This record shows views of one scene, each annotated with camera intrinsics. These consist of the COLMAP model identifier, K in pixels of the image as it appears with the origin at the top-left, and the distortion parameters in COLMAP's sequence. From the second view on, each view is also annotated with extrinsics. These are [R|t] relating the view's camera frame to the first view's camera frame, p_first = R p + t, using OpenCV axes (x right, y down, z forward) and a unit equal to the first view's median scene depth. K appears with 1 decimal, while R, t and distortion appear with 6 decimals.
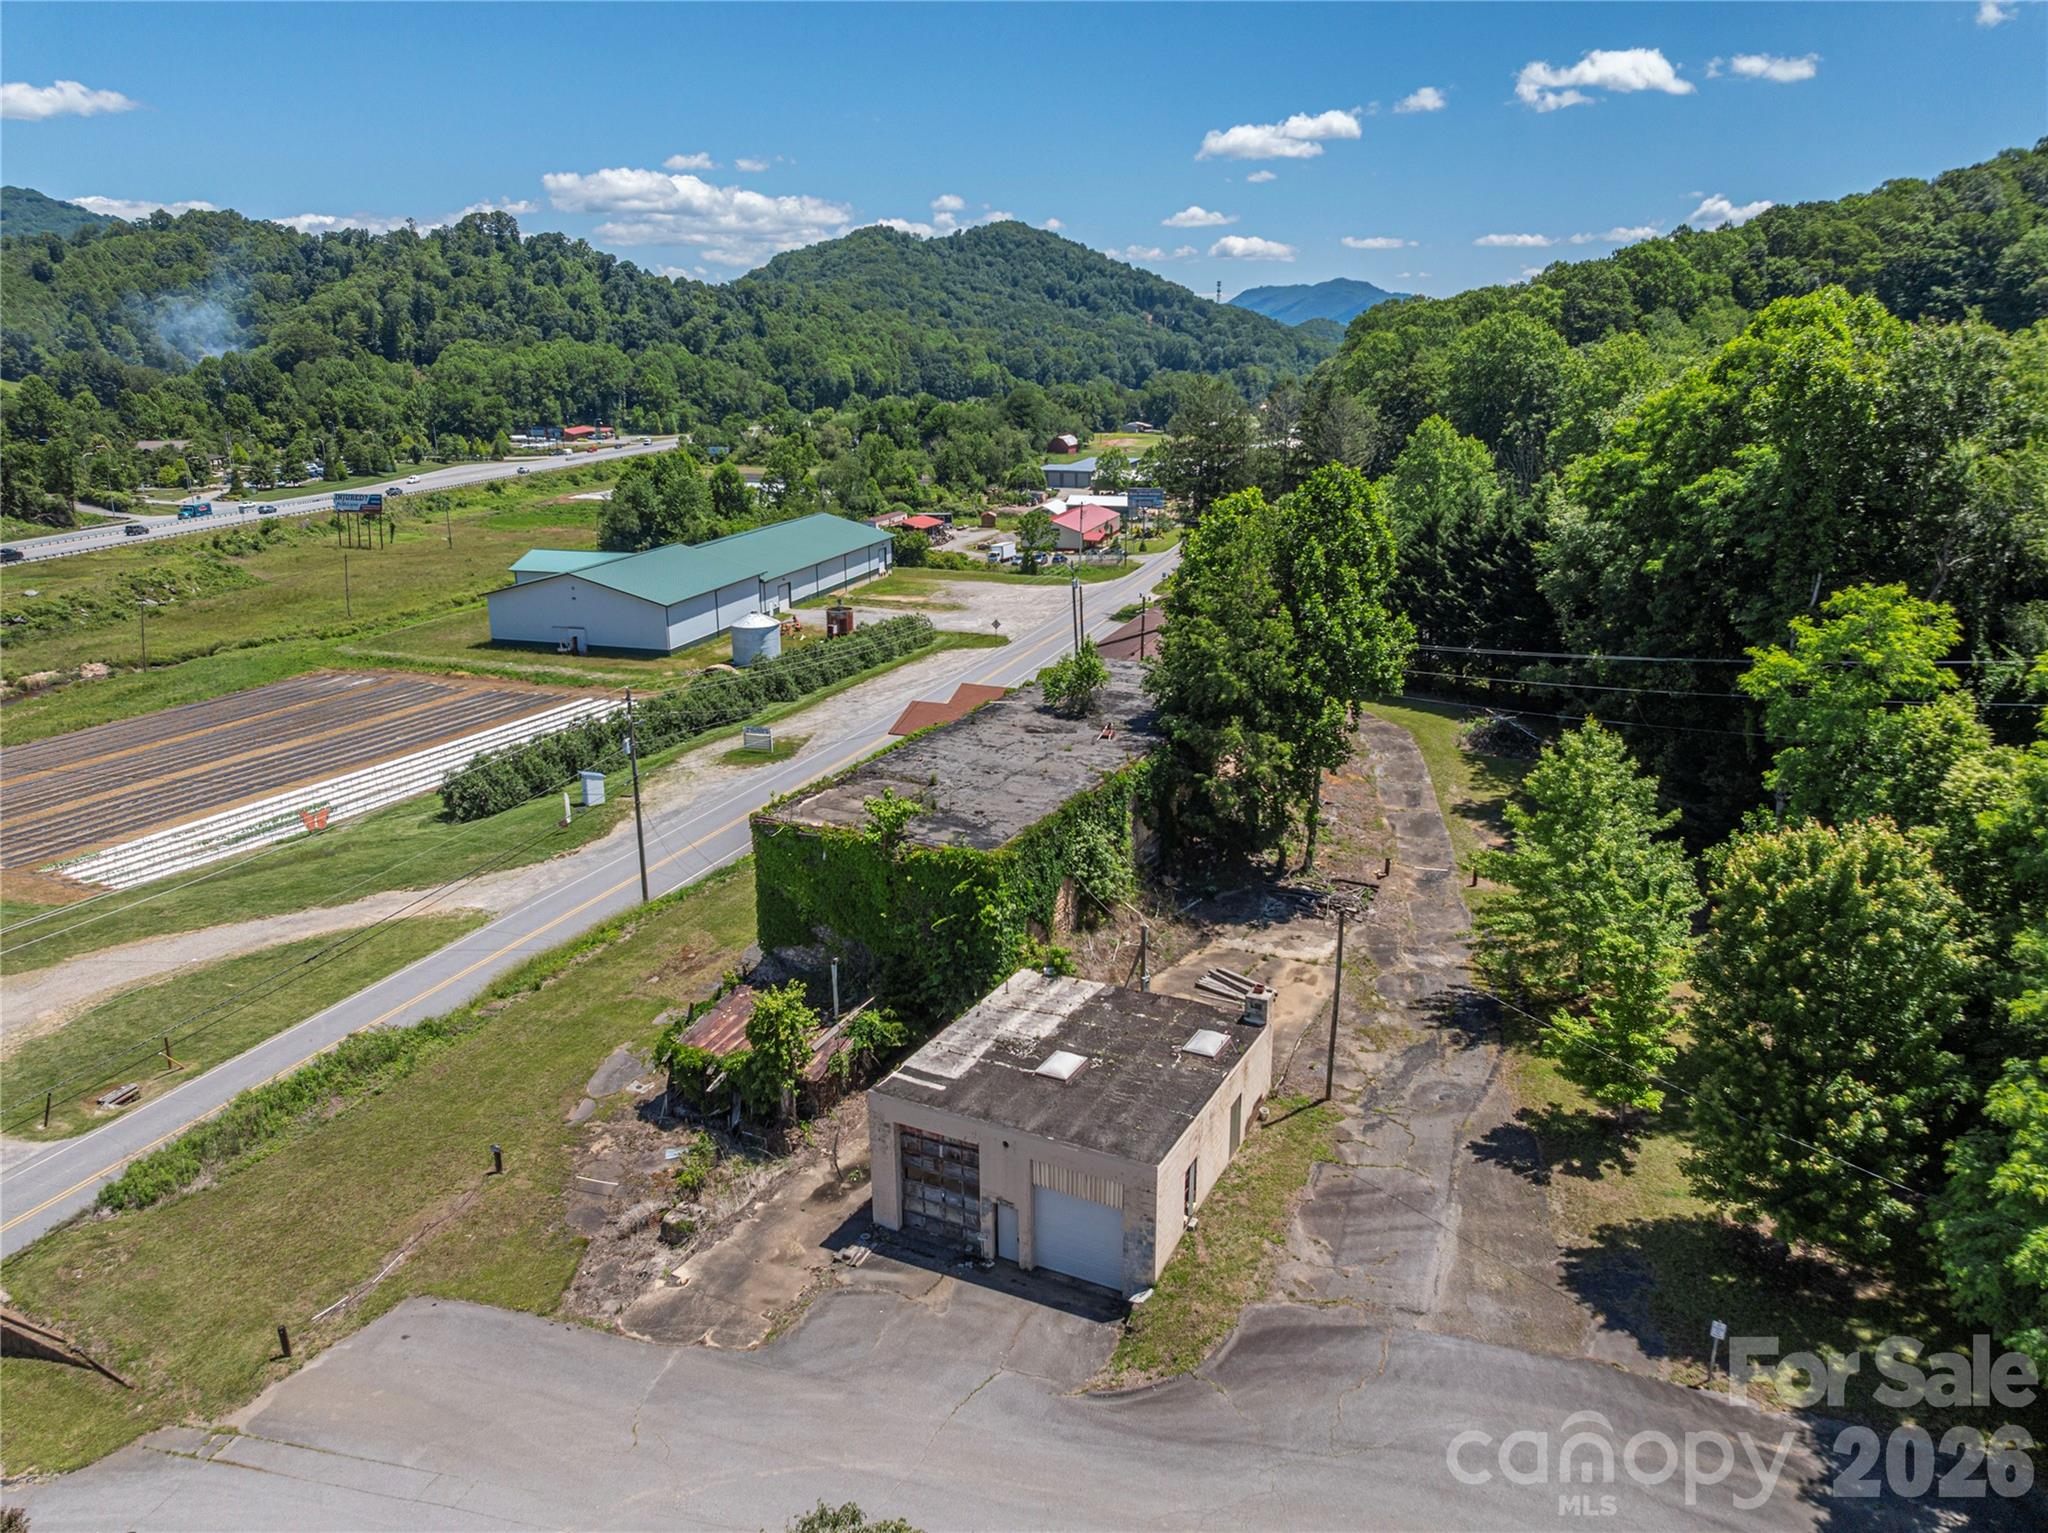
lens RADIAL K [[1433.2, 0, 1024.0], [0, 1433.2, 766.5], [0, 0, 1]] dist [-0.026104, 0.004978]
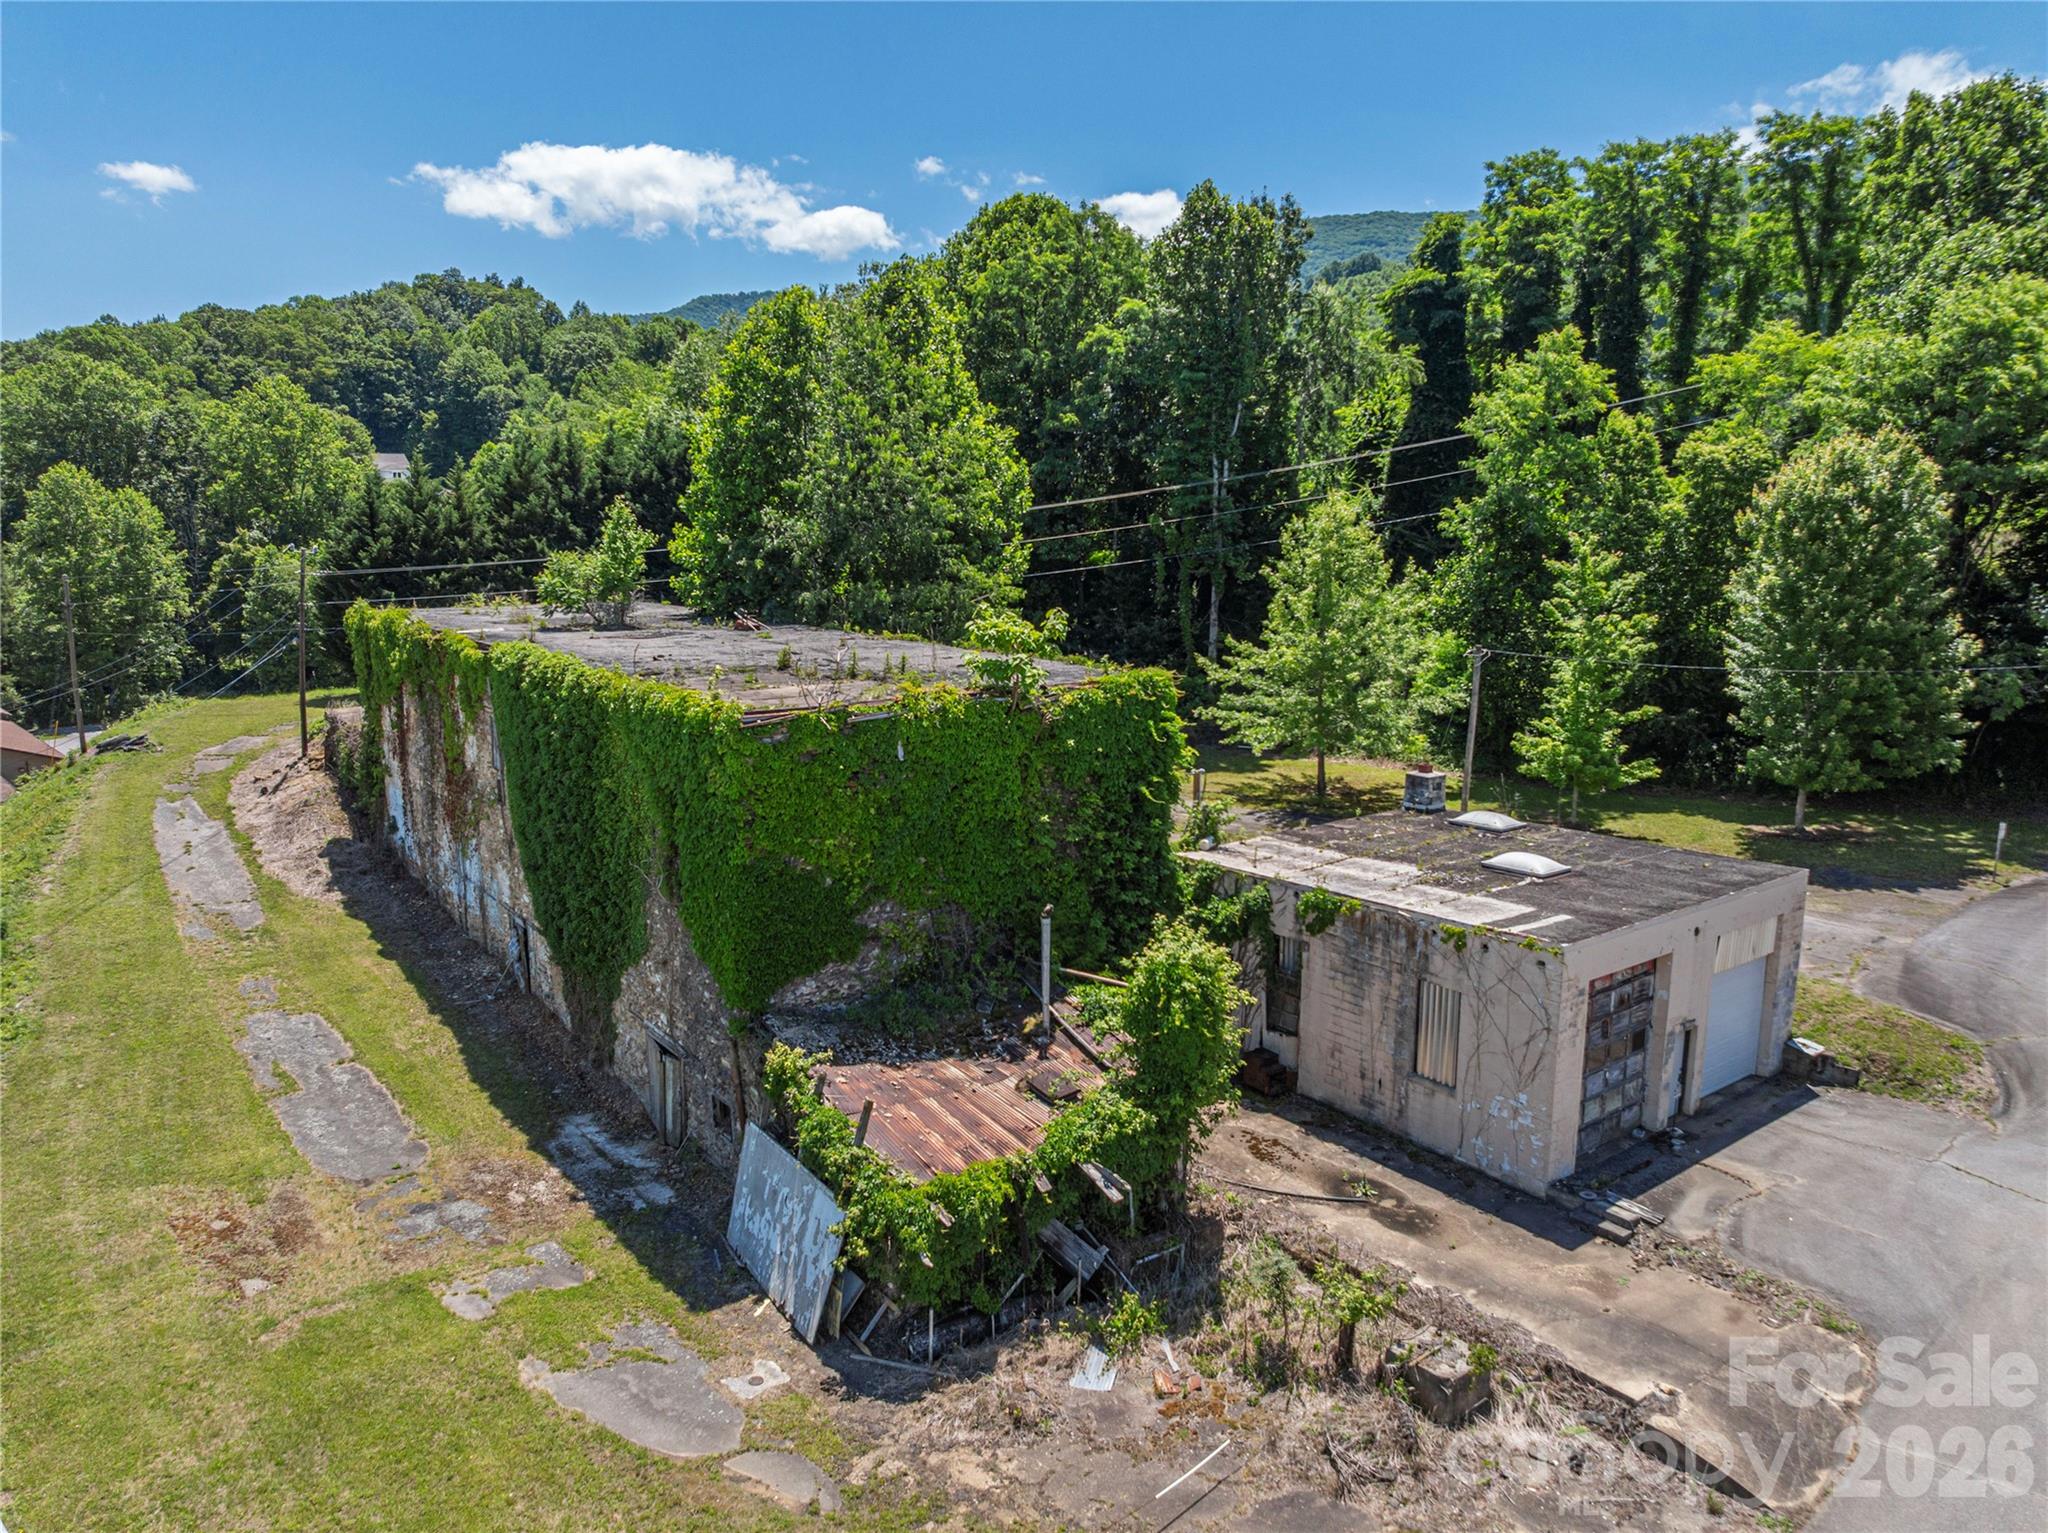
lens RADIAL K [[1433.2, 0, 1024.0], [0, 1433.2, 766.5], [0, 0, 1]] dist [-0.026104, 0.004978]
pose [[0.443113, -0.148886, 0.884016, -0.125488], [0.253828, 0.966595, 0.035563, 0.012746], [-0.859781, 0.208629, 0.466102, 0.154452]]
